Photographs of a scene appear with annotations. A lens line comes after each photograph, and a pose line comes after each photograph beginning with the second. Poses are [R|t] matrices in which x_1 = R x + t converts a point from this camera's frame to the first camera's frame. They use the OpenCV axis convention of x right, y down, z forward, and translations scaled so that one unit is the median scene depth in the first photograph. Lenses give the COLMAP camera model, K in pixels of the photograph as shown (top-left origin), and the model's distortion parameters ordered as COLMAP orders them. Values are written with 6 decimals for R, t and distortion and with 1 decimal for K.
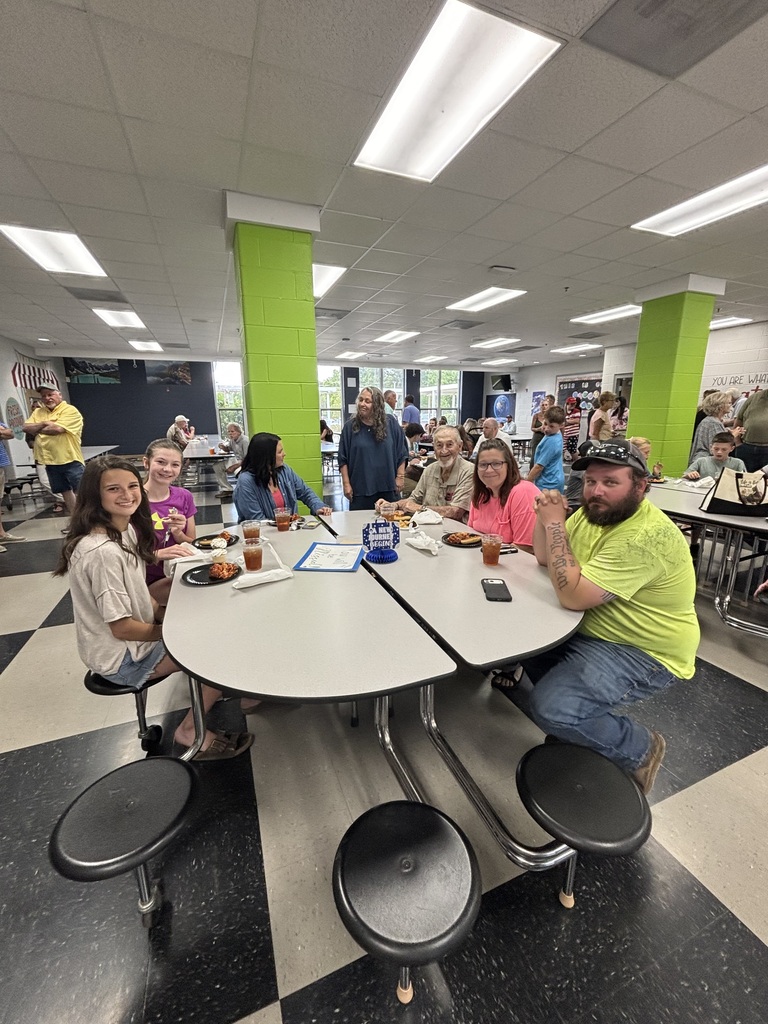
lens RADIAL K [[408.3, 0, 384.0], [0, 408.3, 512.0], [0, 0, 1]] dist [0.000955, 0.000182]
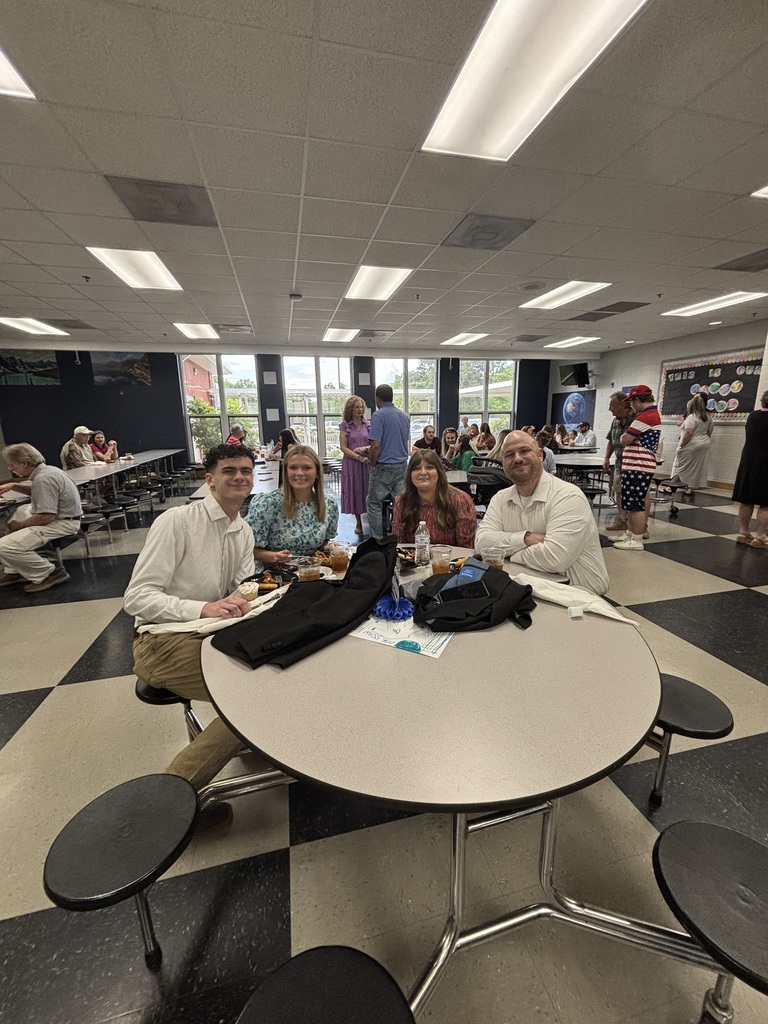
lens RADIAL K [[408.3, 0, 384.0], [0, 408.3, 512.0], [0, 0, 1]] dist [0.000955, 0.000182]
pose [[0.987224, 0.028281, -0.156811, 0.078903], [-0.030003, 0.999513, -0.008626, -0.063026], [0.156491, 0.013220, 0.987591, 0.250401]]
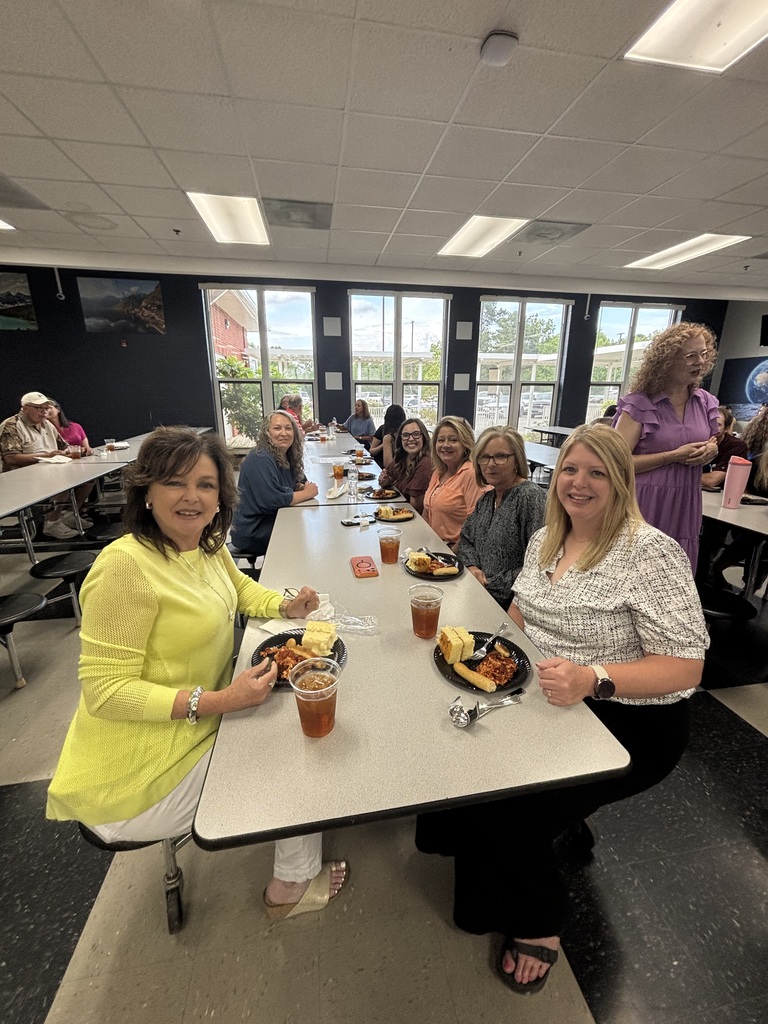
lens RADIAL K [[408.3, 0, 384.0], [0, 408.3, 512.0], [0, 0, 1]] dist [0.000955, 0.000182]
pose [[0.974208, 0.077044, -0.212094, -0.046957], [-0.065170, 0.995919, 0.062429, -0.106447], [0.216038, -0.046997, 0.975253, 0.432221]]
